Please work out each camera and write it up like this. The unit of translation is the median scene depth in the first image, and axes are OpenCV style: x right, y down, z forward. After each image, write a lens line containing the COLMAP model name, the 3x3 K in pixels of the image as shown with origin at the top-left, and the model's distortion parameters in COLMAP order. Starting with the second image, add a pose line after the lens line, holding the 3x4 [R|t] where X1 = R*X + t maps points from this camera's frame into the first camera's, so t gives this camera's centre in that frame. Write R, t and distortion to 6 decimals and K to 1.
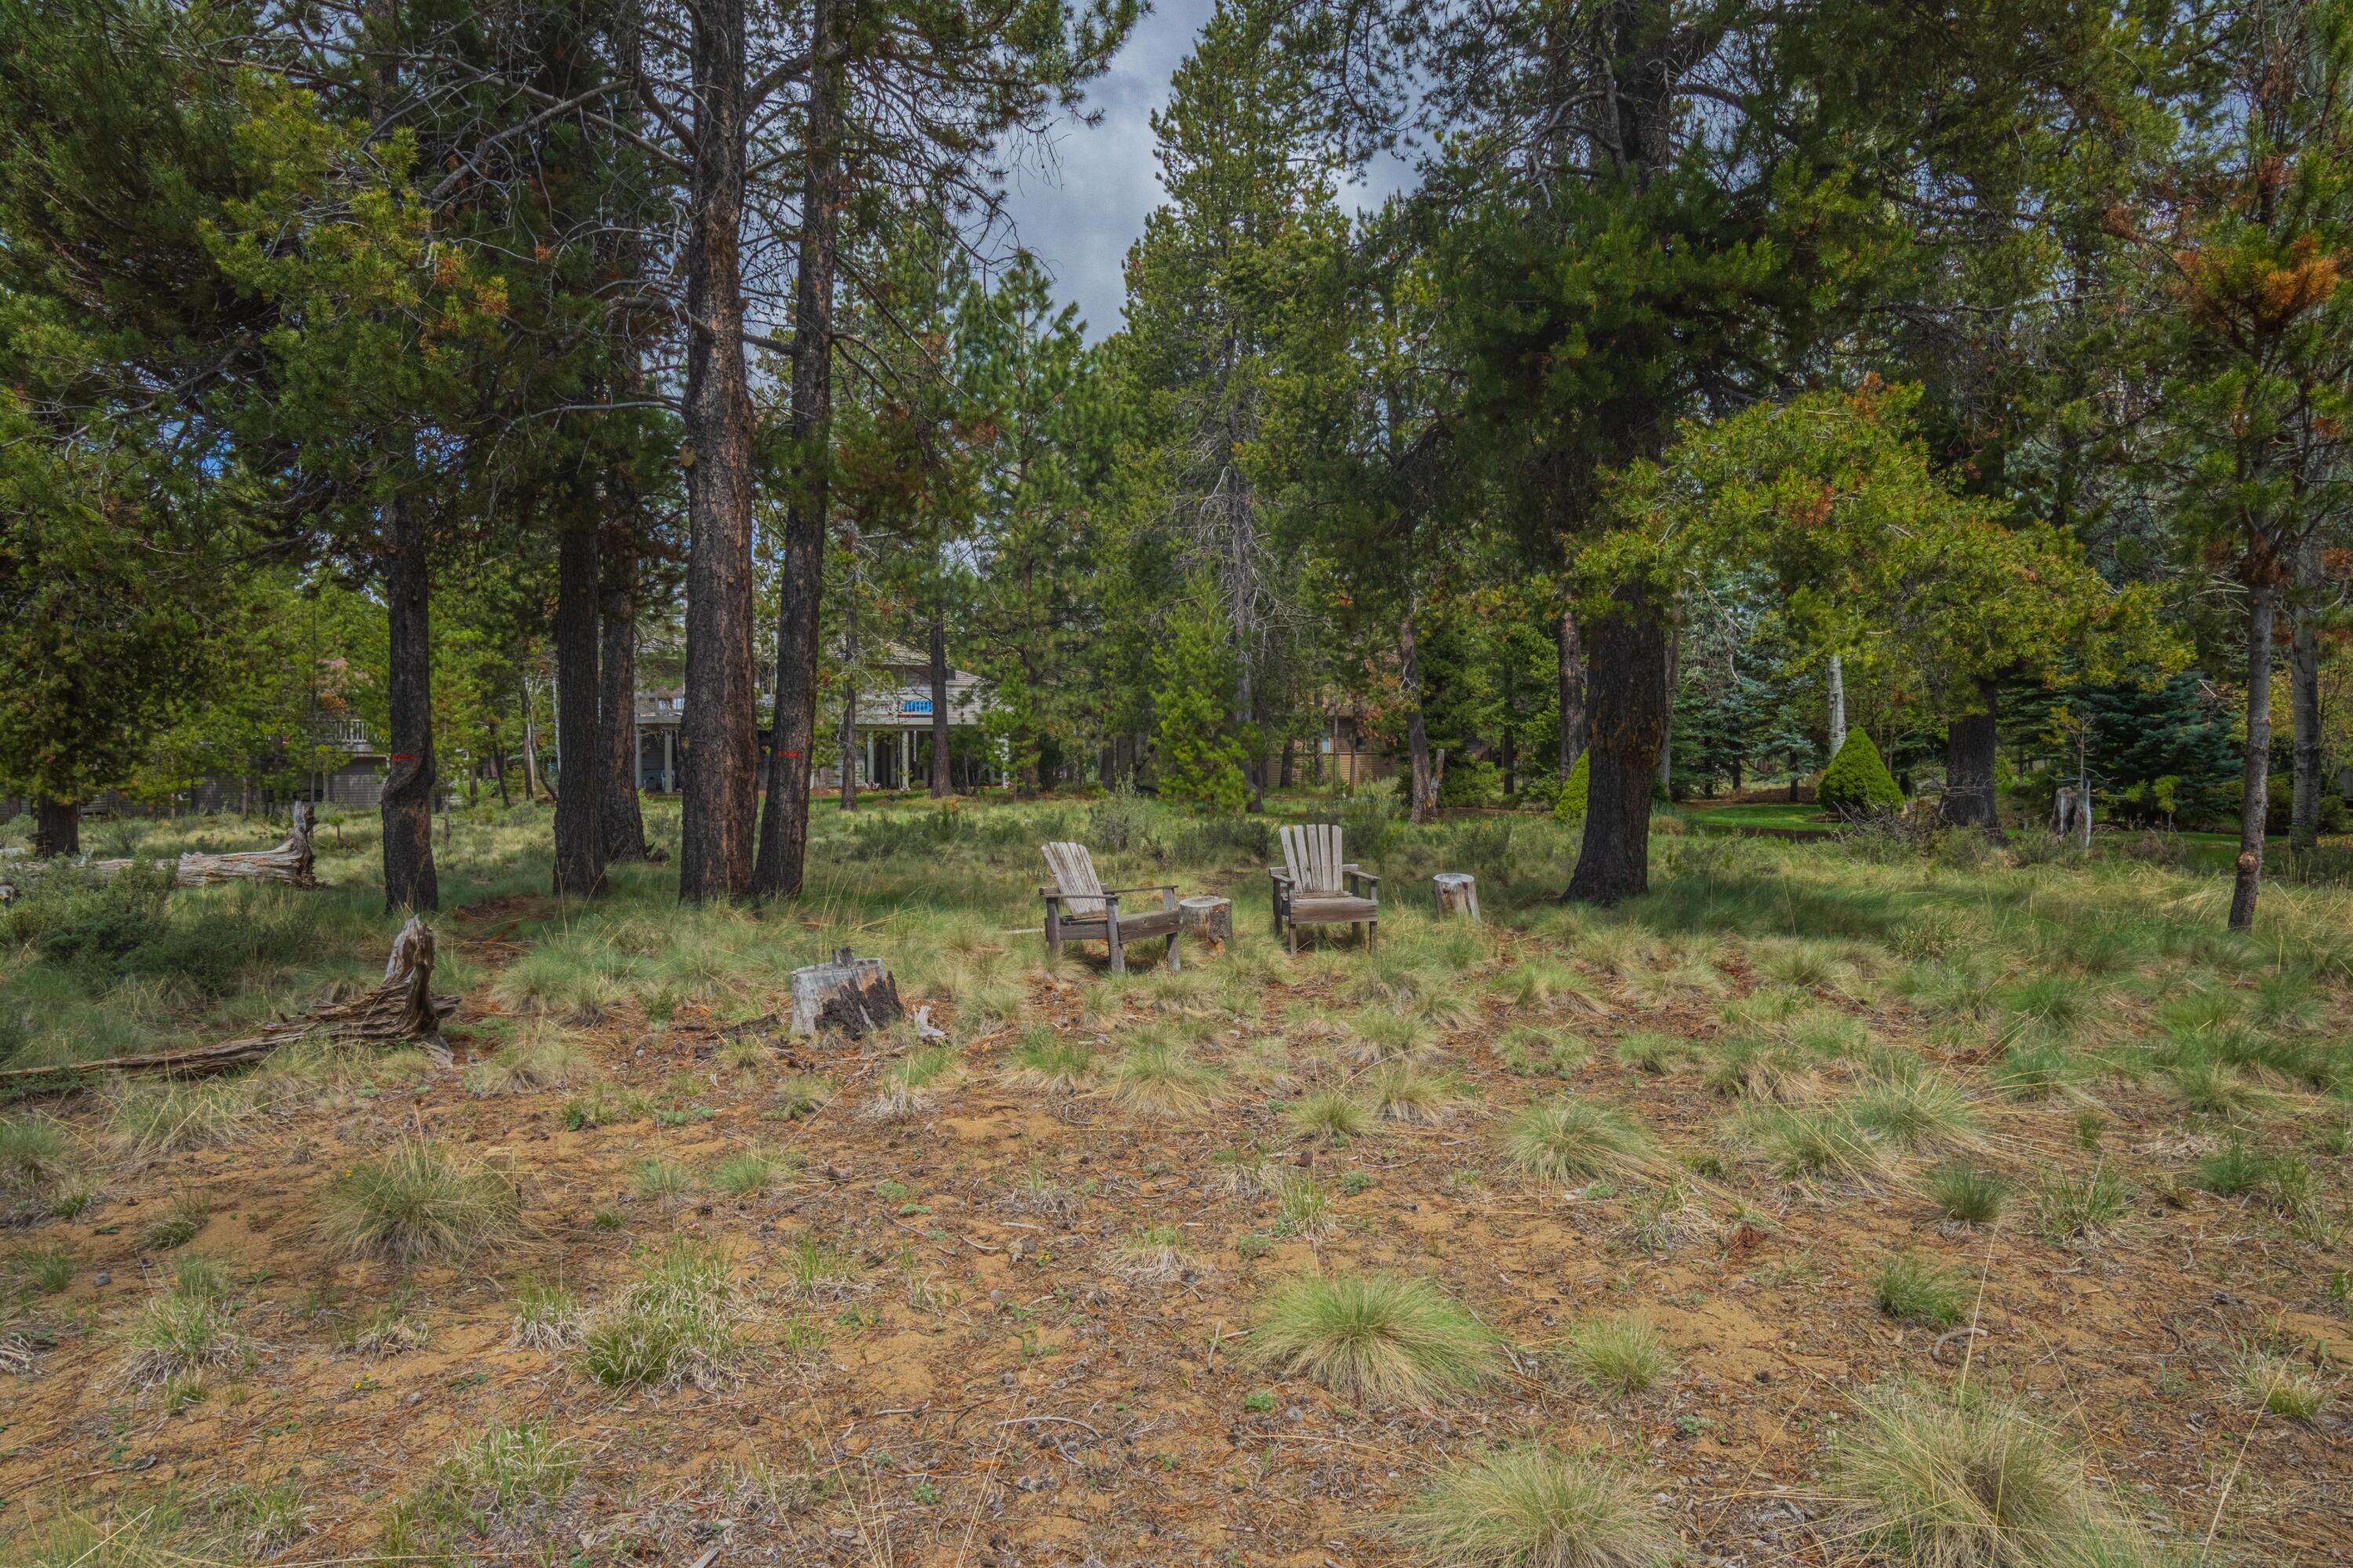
lens RADIAL K [[1601.1, 0, 1176.8], [0, 1601.1, 778.7], [0, 0, 1]] dist [-0.009067, -0.000793]
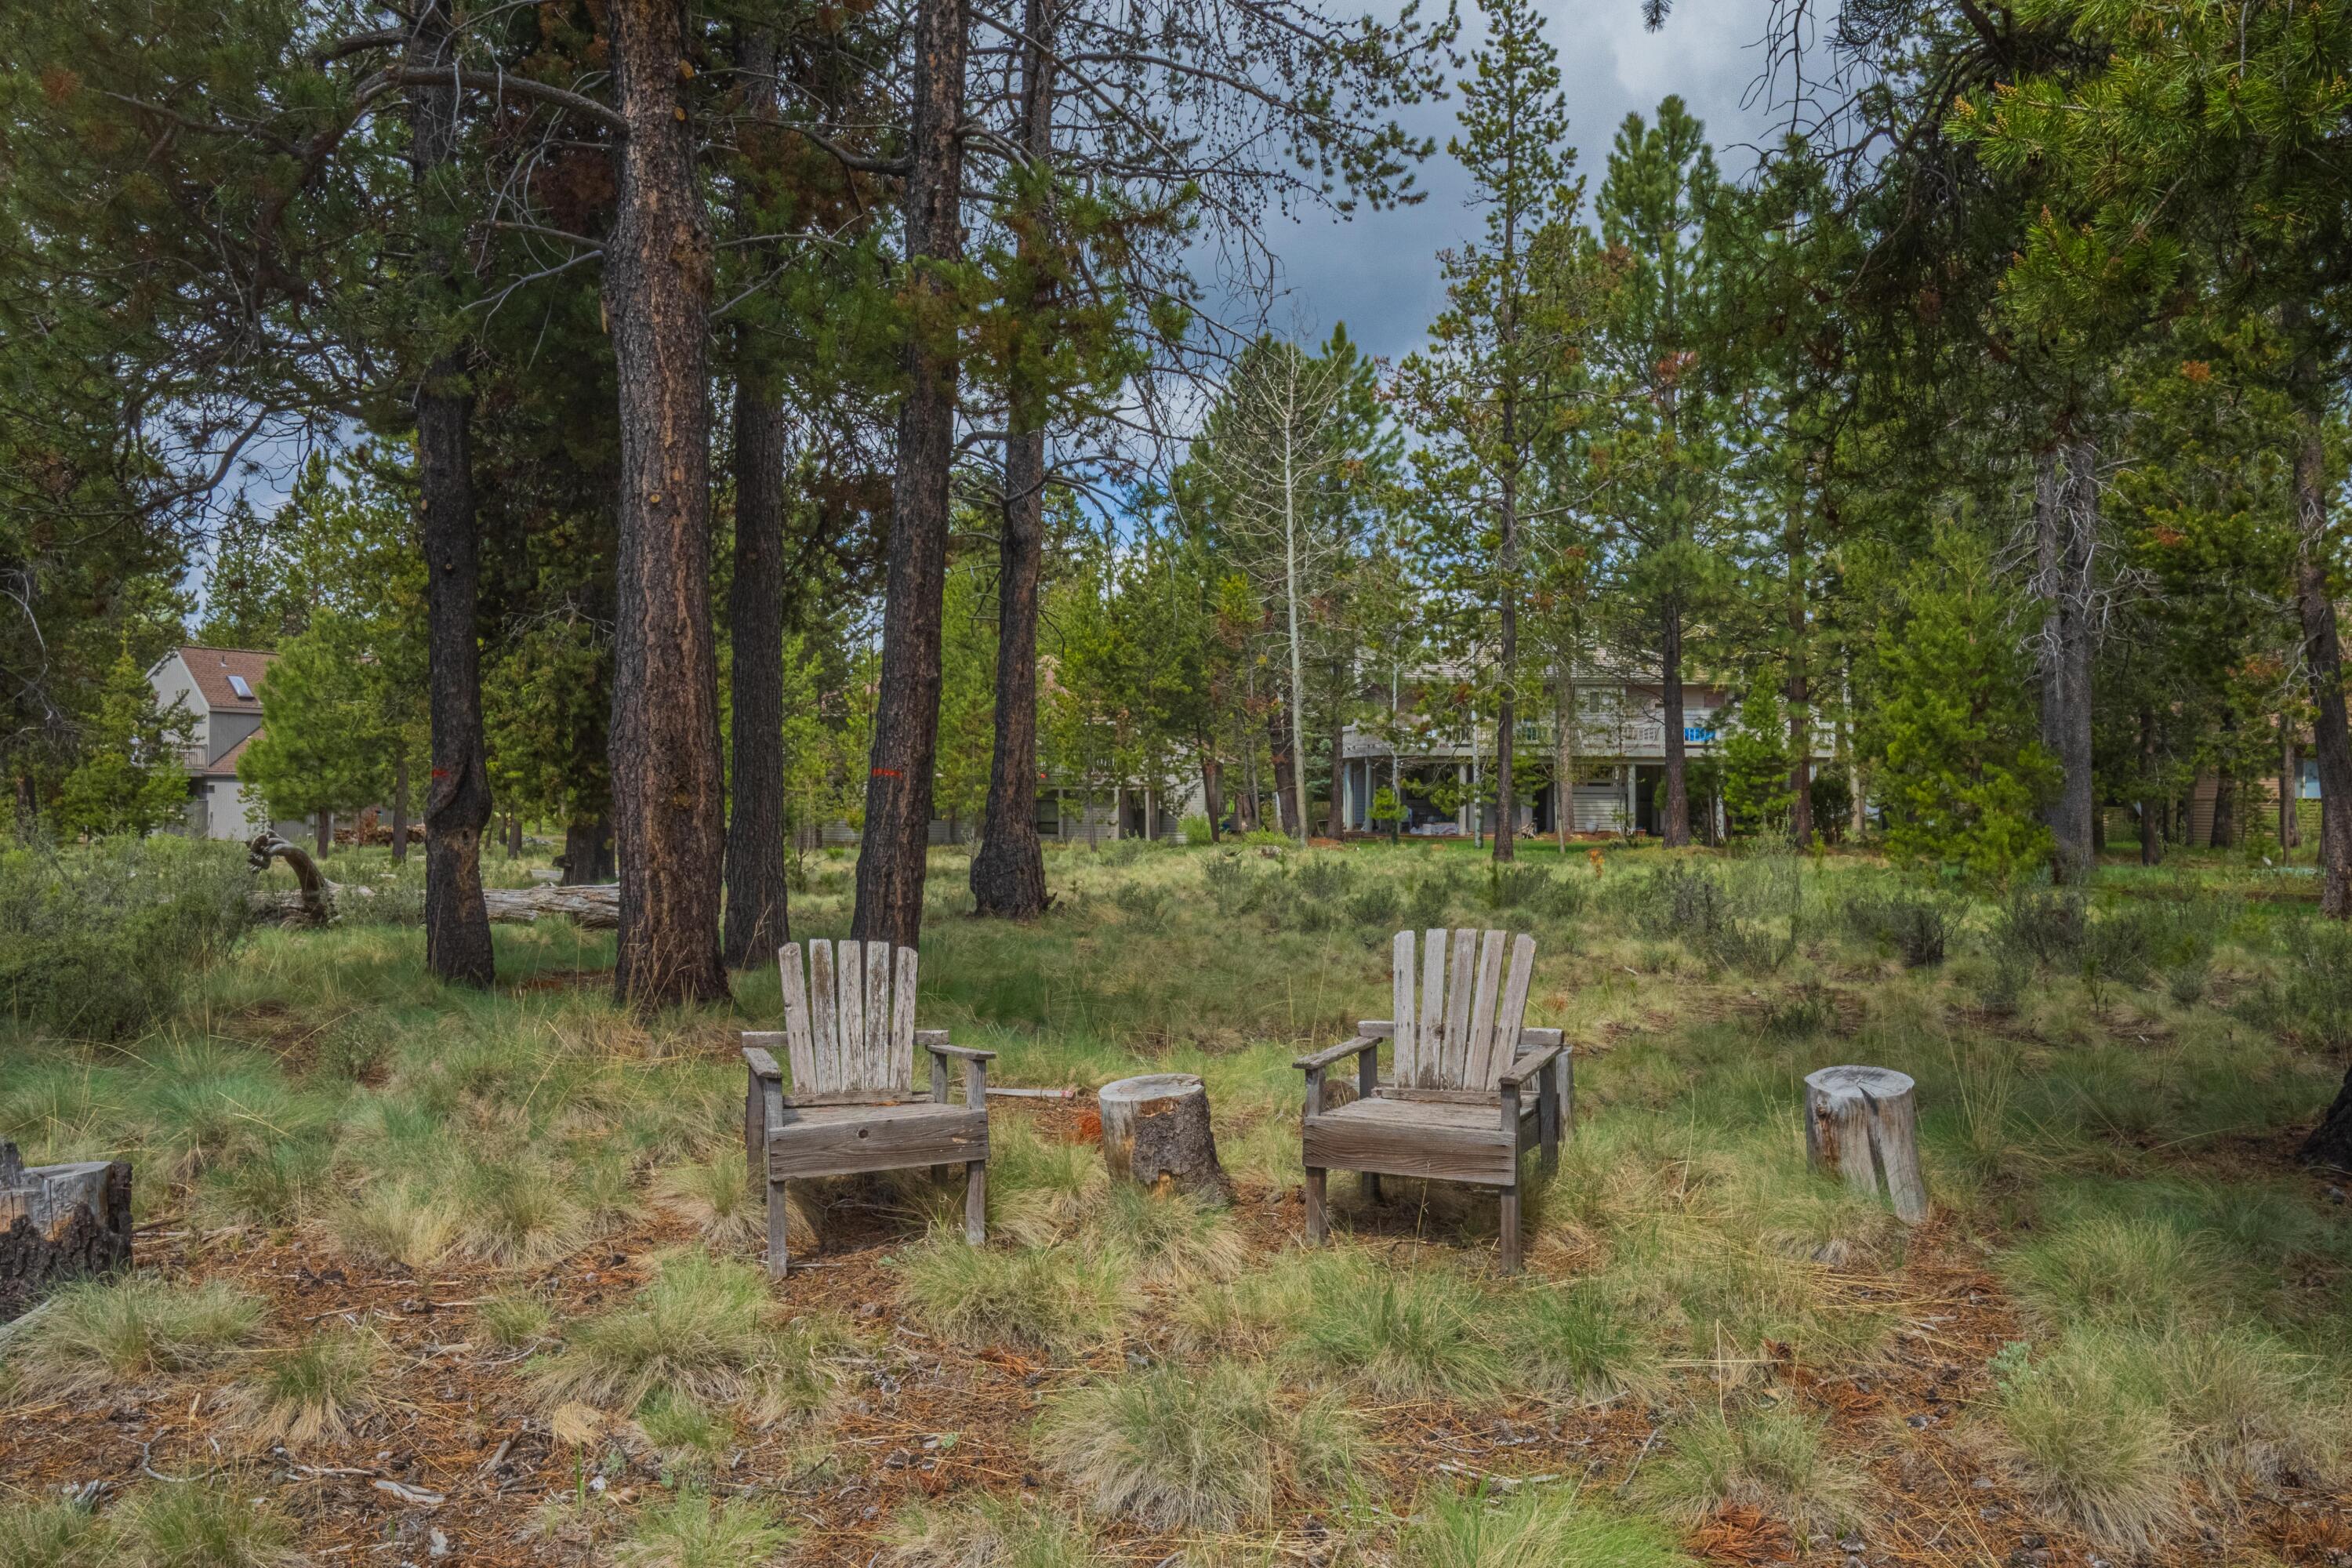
lens RADIAL K [[1600.4, 0, 1175.6], [0, 1600.4, 785.9], [0, 0, 1]] dist [-0.009067, -0.000793]
pose [[0.824453, 0.005906, -0.565899, 0.124723], [-0.019210, 0.999661, -0.017555, -0.000332], [0.565604, 0.025345, 0.824288, 0.280420]]
